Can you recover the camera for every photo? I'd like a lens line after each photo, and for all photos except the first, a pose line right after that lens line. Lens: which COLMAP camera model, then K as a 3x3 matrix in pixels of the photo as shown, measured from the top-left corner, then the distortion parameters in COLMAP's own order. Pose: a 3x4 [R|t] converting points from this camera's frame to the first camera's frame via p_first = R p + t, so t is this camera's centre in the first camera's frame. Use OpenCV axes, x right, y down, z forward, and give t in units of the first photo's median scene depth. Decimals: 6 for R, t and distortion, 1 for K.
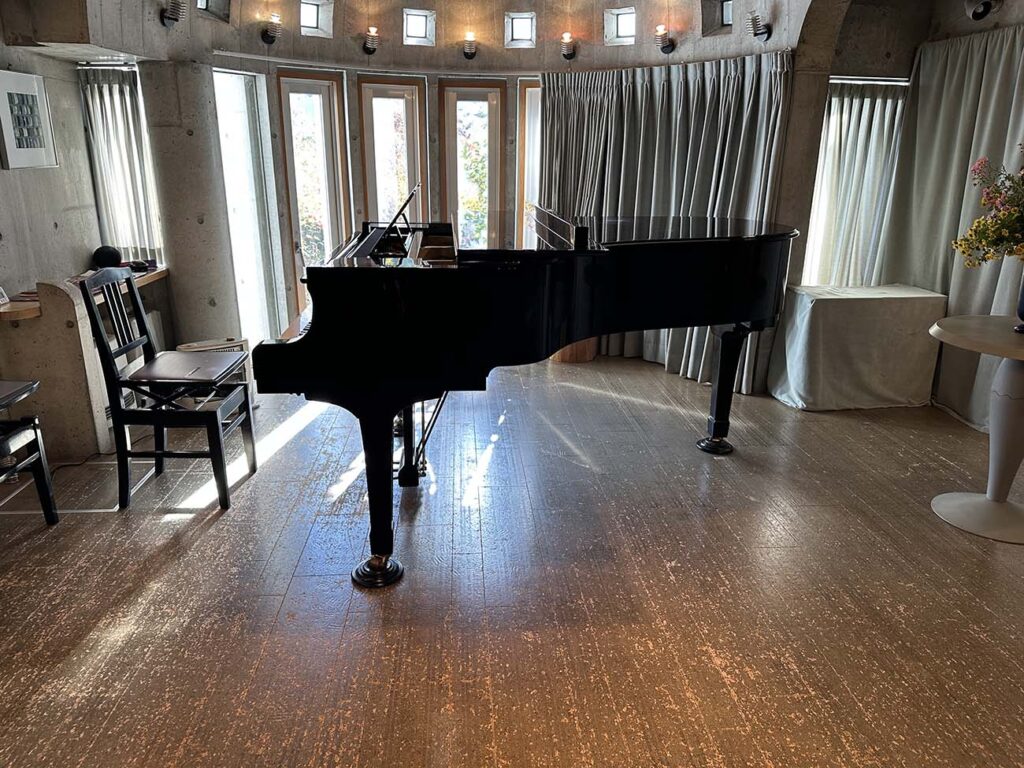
lens RADIAL K [[717.8, 0, 507.8], [0, 717.8, 394.7], [0, 0, 1]] dist [0.062033, -0.064120]
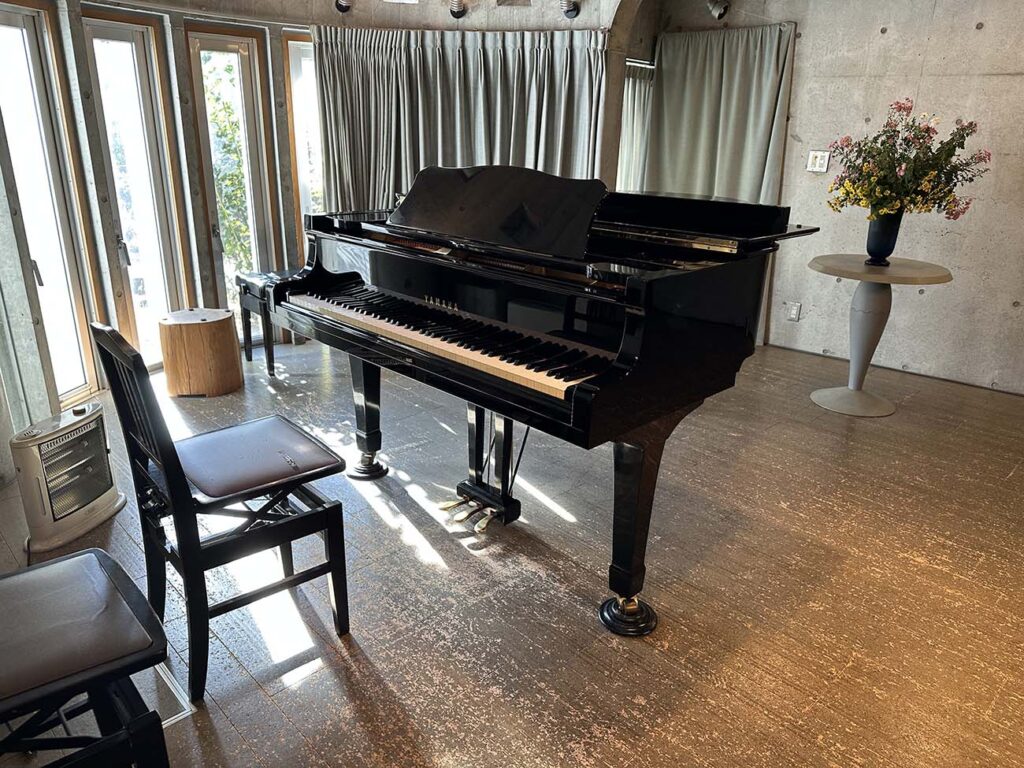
lens RADIAL K [[730.9, 0, 510.8], [0, 730.9, 397.6], [0, 0, 1]] dist [0.004254, 0.002388]
pose [[0.757208, -0.220670, 0.614769, -0.466392], [0.191570, 0.974840, 0.113961, -0.084794], [-0.624449, 0.031480, 0.780431, 0.236119]]
